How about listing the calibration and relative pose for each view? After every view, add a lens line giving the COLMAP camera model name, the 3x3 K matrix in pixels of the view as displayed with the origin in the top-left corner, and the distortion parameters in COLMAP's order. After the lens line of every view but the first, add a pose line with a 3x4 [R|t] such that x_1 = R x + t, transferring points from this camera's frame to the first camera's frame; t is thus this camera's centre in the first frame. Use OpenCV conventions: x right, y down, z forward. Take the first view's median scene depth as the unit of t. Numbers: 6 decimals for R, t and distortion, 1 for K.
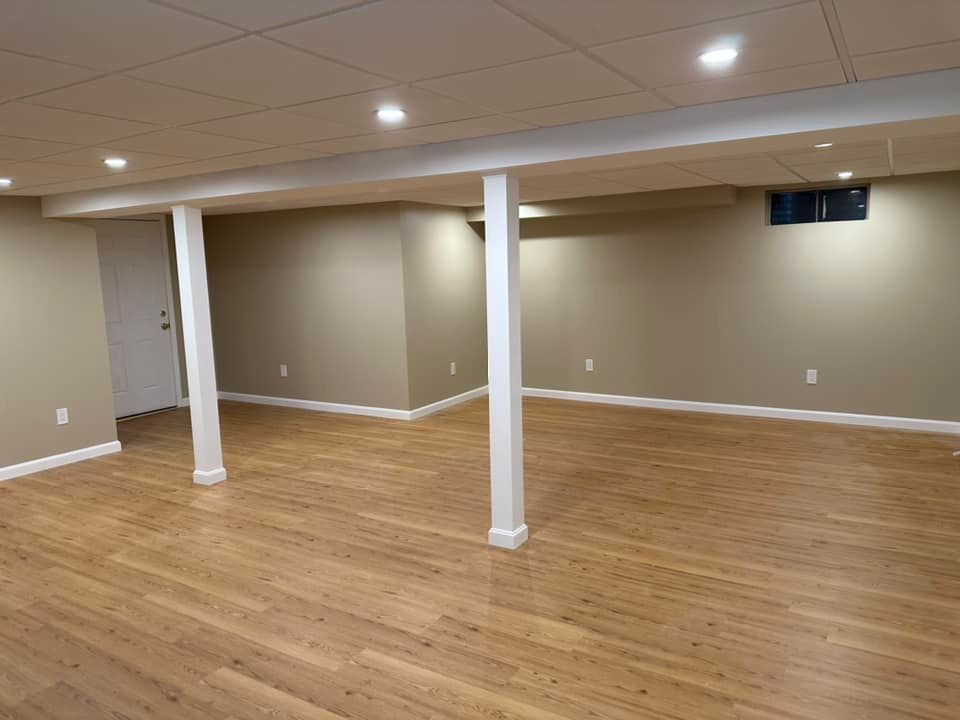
lens RADIAL K [[672.9, 0, 480.0], [0, 672.9, 360.0], [0, 0, 1]] dist [0.013136, -0.024790]
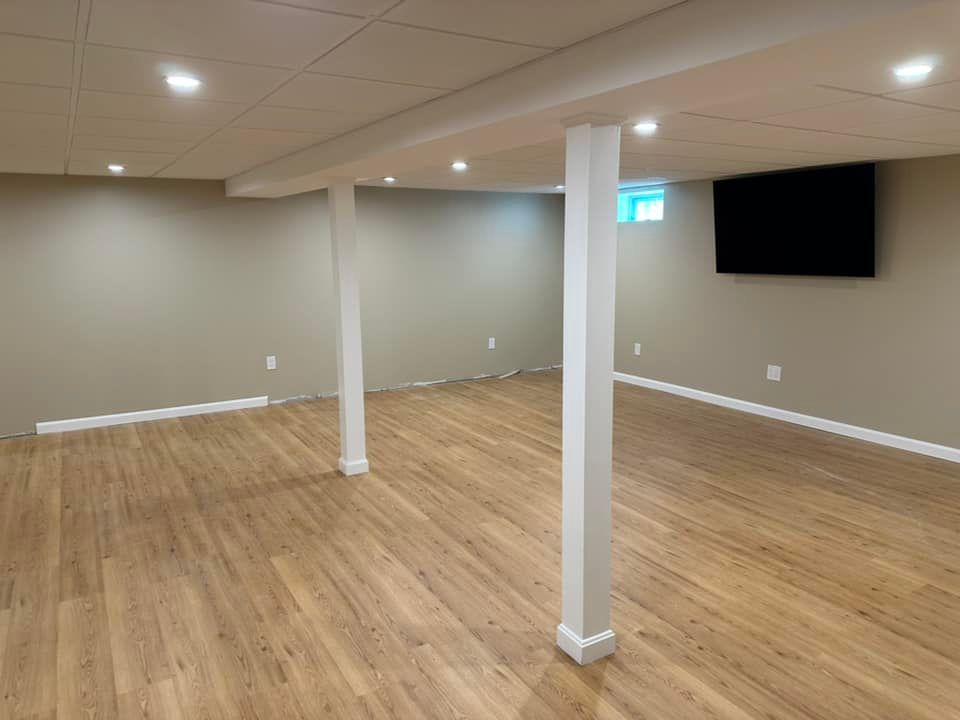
lens RADIAL K [[672.9, 0, 480.0], [0, 672.9, 360.0], [0, 0, 1]] dist [0.013136, -0.024790]
pose [[-0.884898, -0.048453, 0.463258, -0.726119], [0.098550, 0.952582, 0.287880, -0.263643], [-0.455241, 0.300399, -0.838163, 1.835333]]
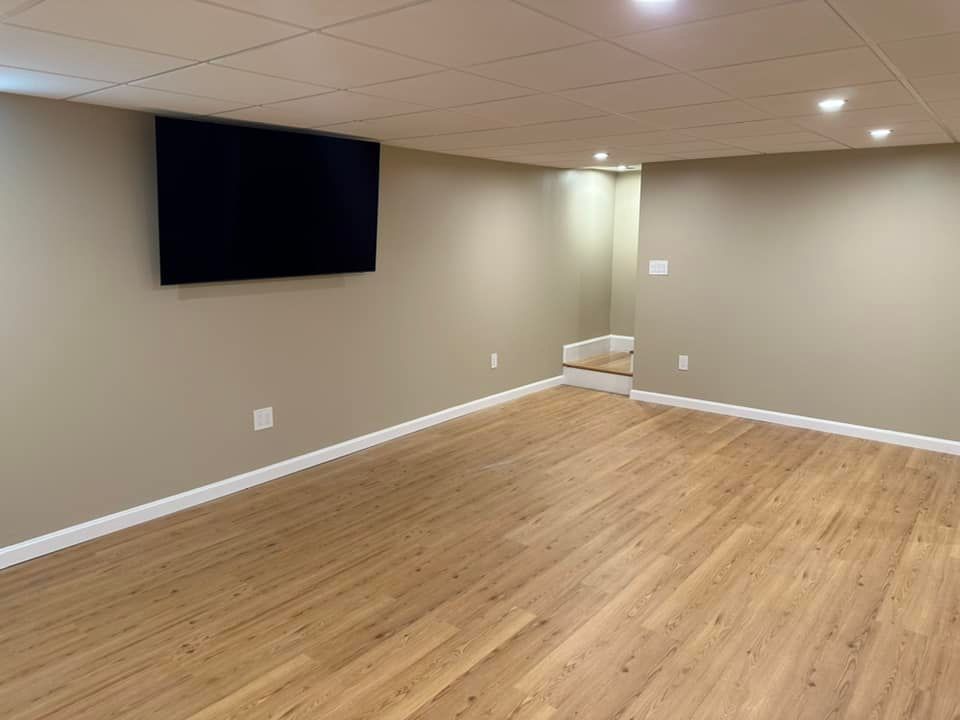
lens RADIAL K [[672.9, 0, 480.0], [0, 672.9, 360.0], [0, 0, 1]] dist [0.013136, -0.024790]
pose [[-0.139069, 0.216154, -0.966404, 0.382962], [-0.138463, 0.962057, 0.235106, -0.110728], [0.980555, 0.166507, -0.103863, 0.658233]]
